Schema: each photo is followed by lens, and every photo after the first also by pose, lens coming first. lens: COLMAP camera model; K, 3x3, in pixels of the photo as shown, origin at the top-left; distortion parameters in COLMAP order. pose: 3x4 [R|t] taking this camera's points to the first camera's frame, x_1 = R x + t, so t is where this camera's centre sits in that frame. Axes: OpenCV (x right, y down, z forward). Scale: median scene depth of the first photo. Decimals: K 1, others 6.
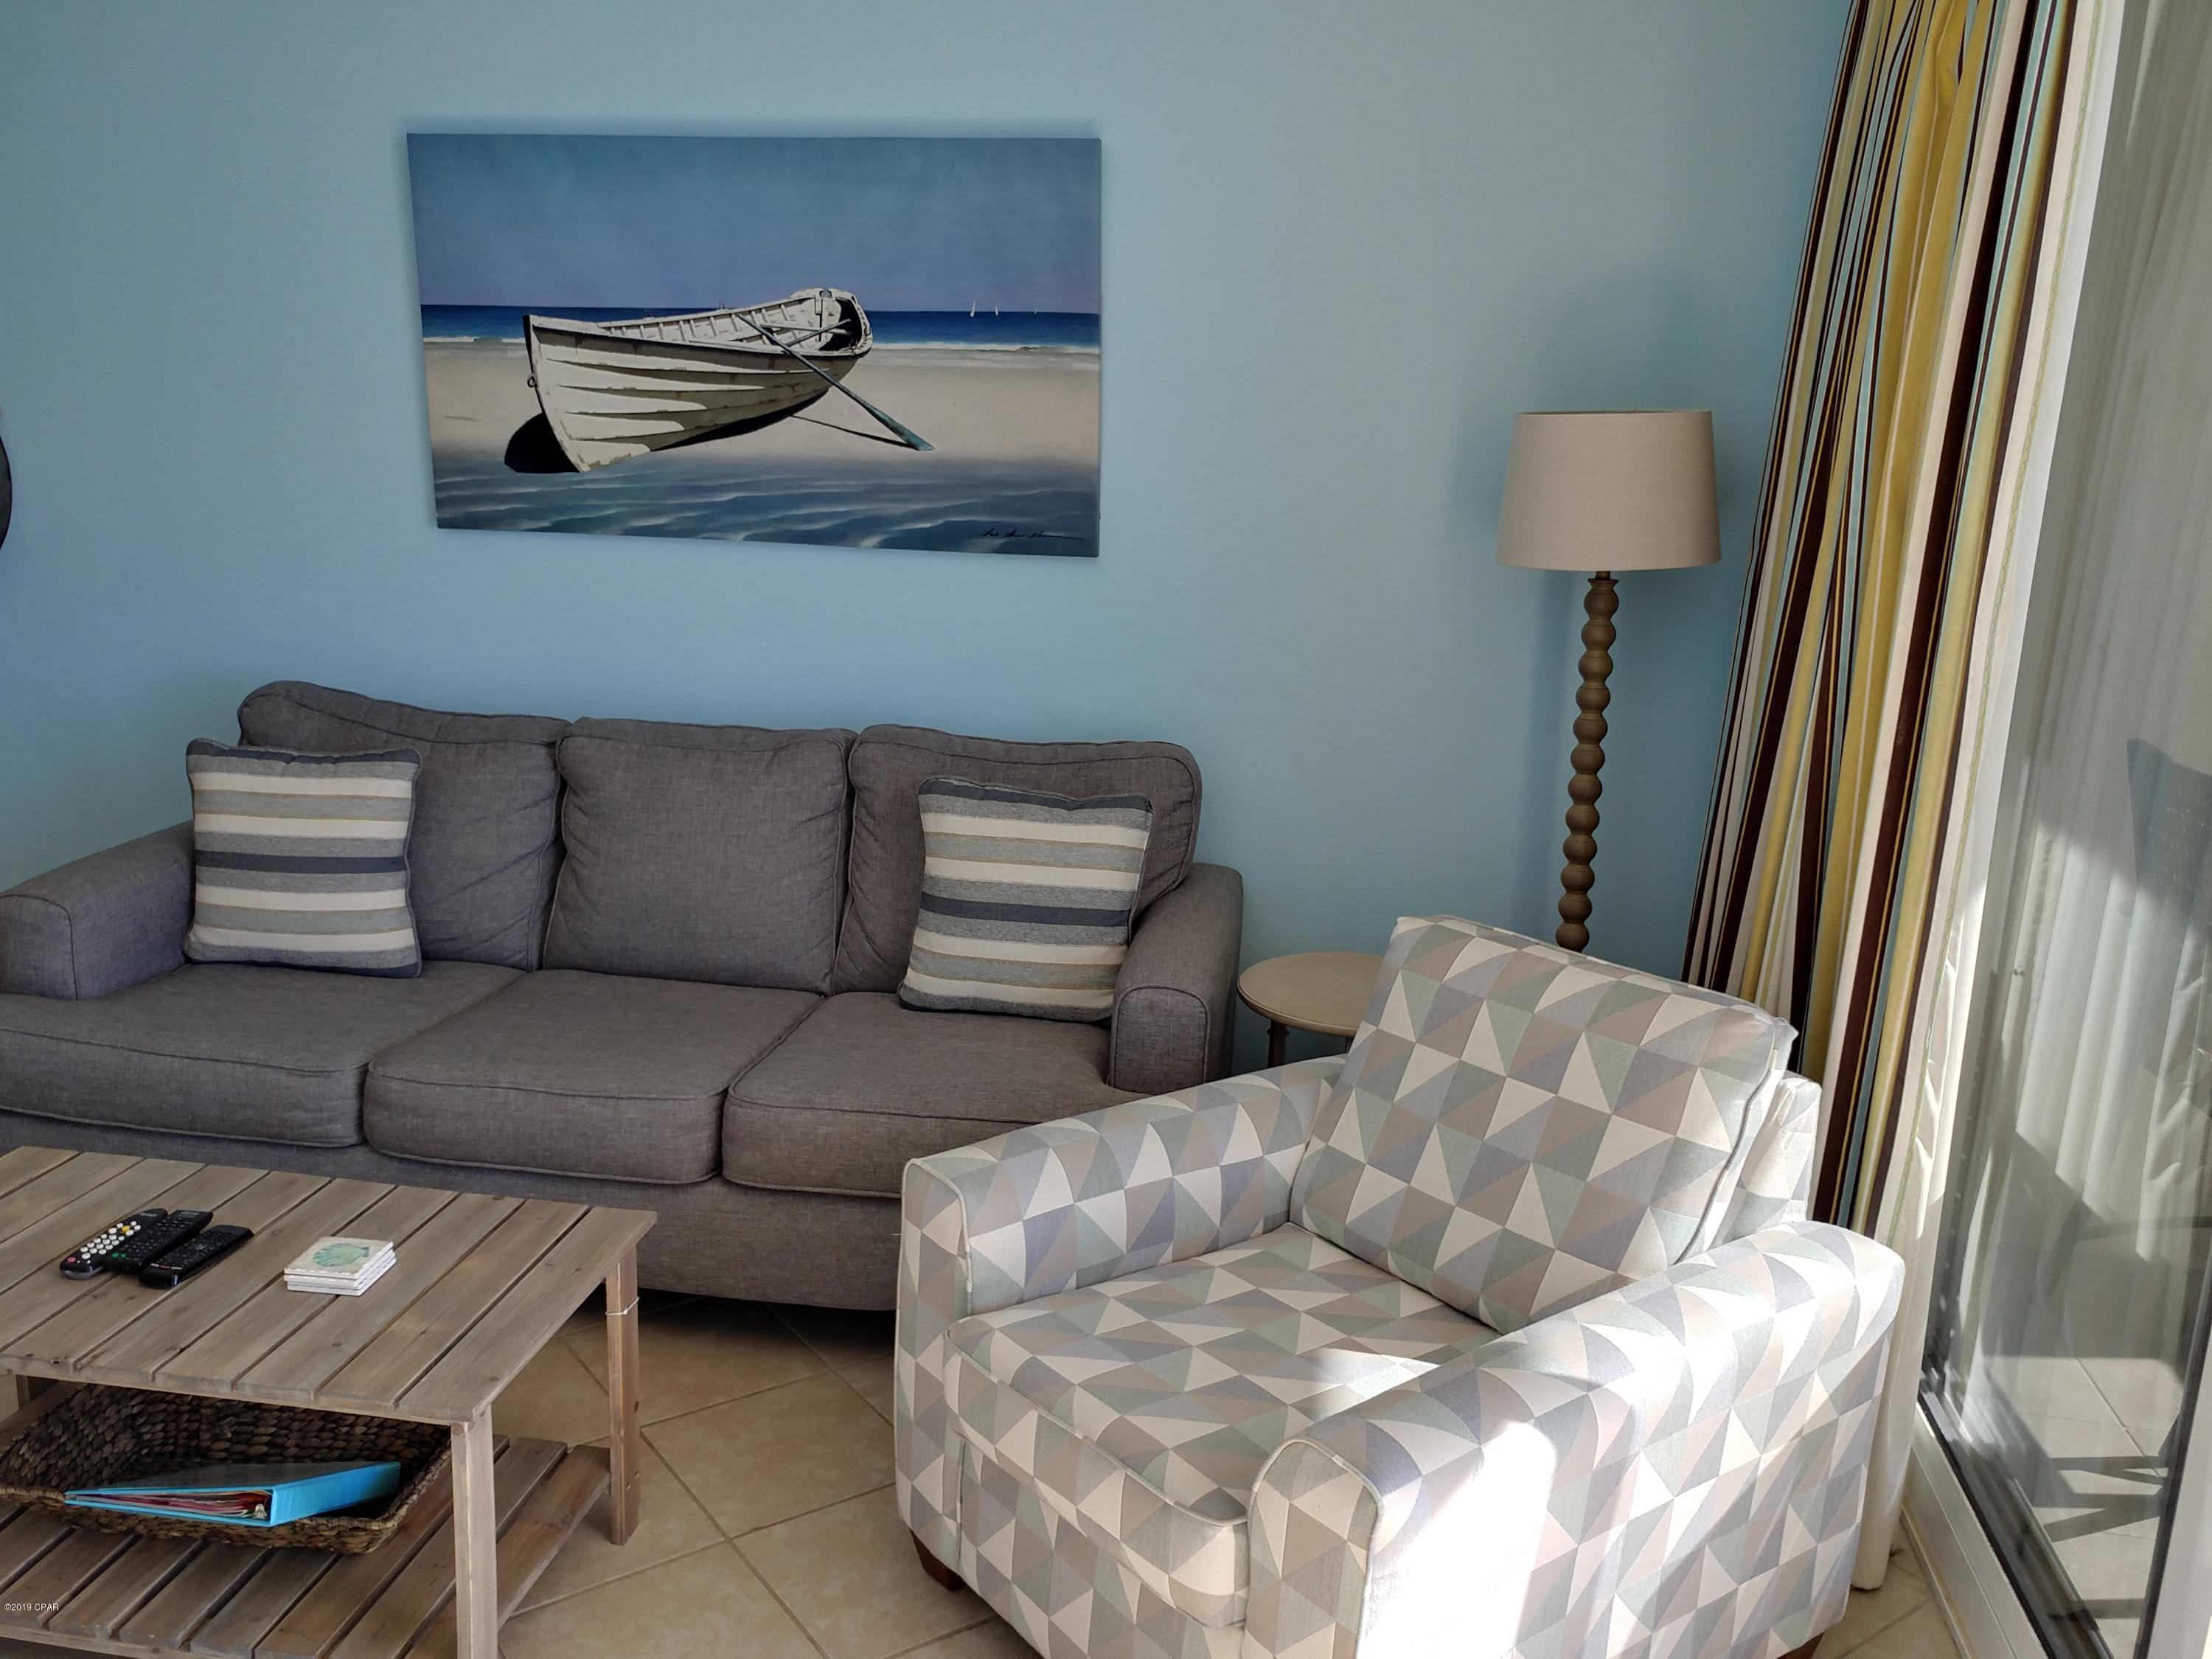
lens RADIAL K [[1799.2, 0, 1115.1], [0, 1799.2, 834.7], [0, 0, 1]] dist [-0.037100, 0.038398]
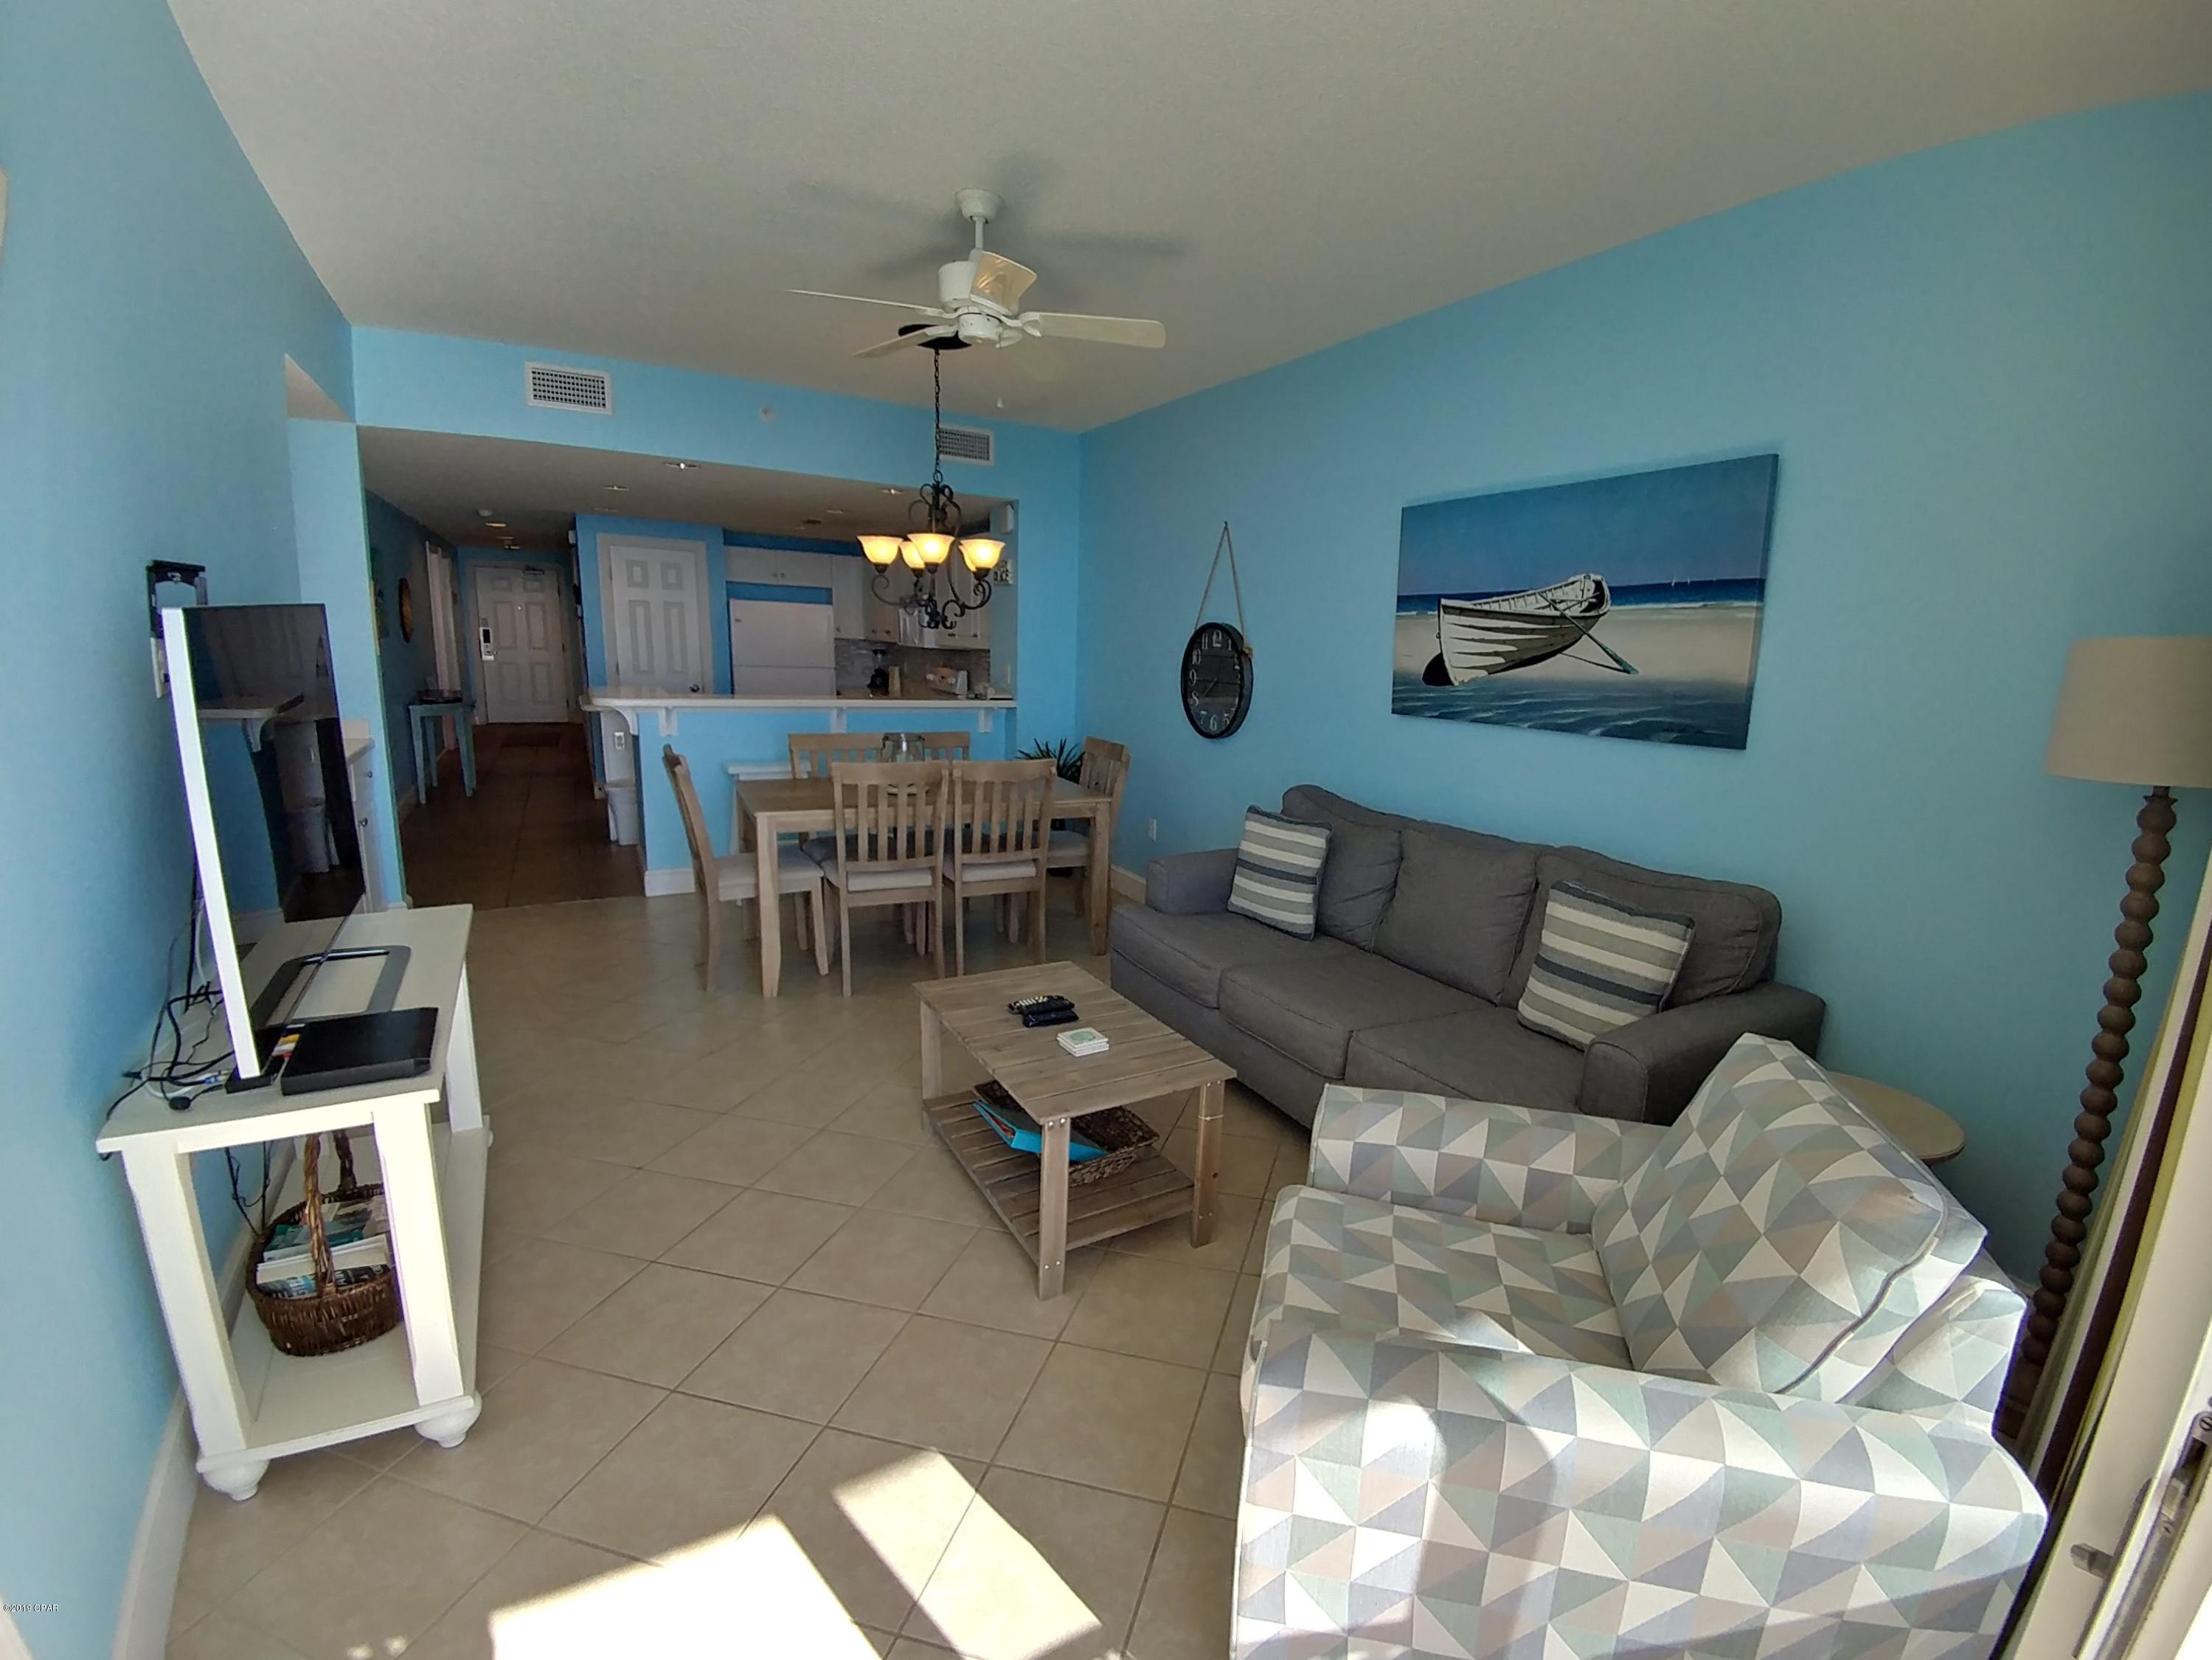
lens RADIAL K [[948.3, 0, 1136.7], [0, 948.3, 833.2], [0, 0, 1]] dist [-0.000901, -0.010832]
pose [[0.667698, 0.137890, -0.731550, 0.368245], [-0.186495, 0.982342, 0.014944, -0.022606], [0.720694, 0.126452, 0.681623, 0.261477]]
